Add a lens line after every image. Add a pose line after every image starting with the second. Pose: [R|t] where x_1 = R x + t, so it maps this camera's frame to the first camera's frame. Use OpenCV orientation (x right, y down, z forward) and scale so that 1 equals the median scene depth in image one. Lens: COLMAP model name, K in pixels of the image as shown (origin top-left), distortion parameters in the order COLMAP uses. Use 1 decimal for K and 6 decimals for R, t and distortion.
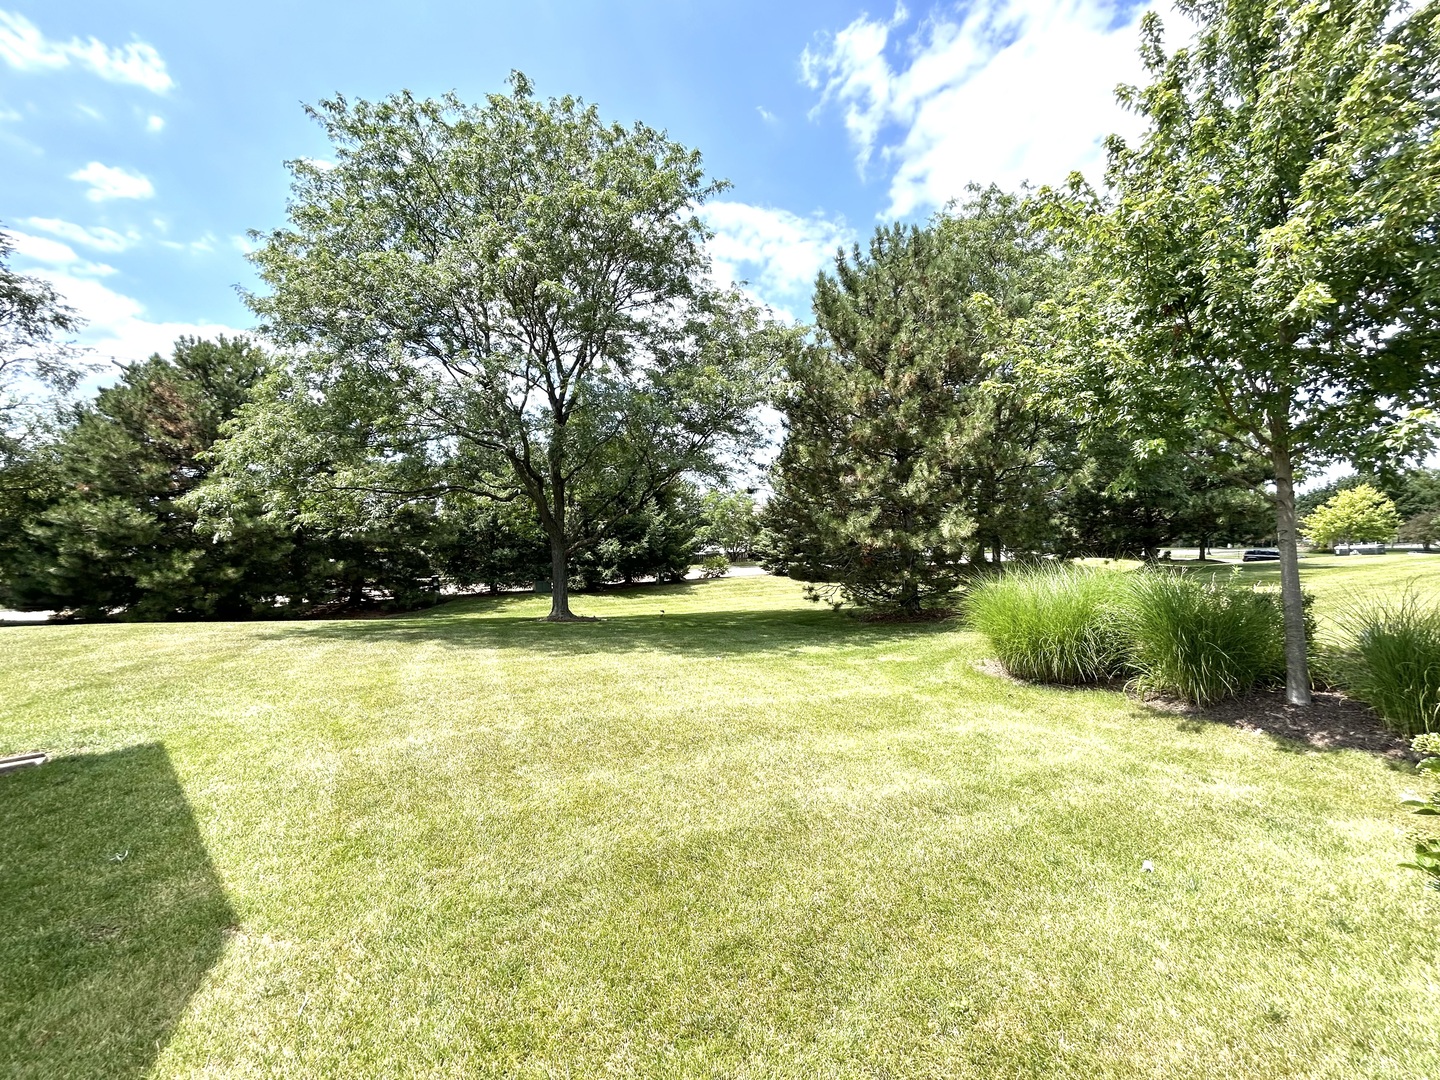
lens RADIAL K [[584.3, 0, 720.0], [0, 584.3, 540.0], [0, 0, 1]] dist [0.000200, 0.000018]
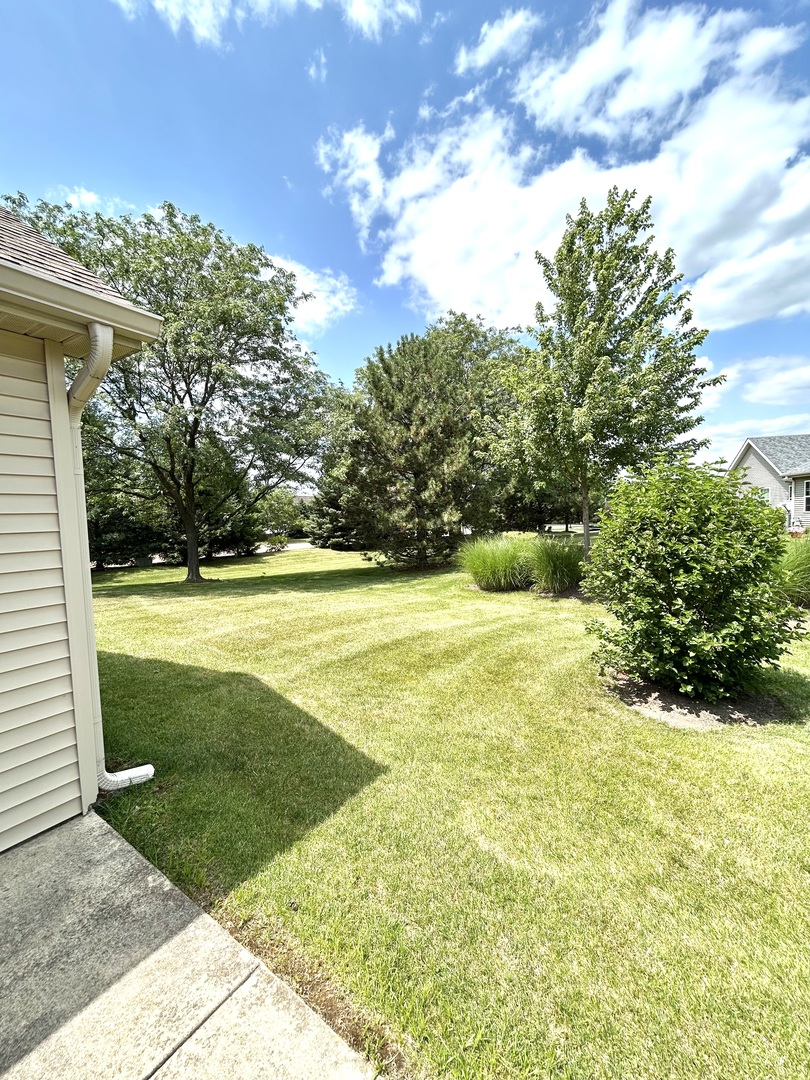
lens RADIAL K [[425.6, 0, 405.0], [0, 425.6, 540.0], [0, 0, 1]] dist [0.027935, 0.000168]
pose [[0.947338, -0.027063, 0.319089, -0.135453], [0.013984, 0.998968, 0.043208, -0.006117], [-0.319929, -0.036471, 0.946739, -0.189118]]
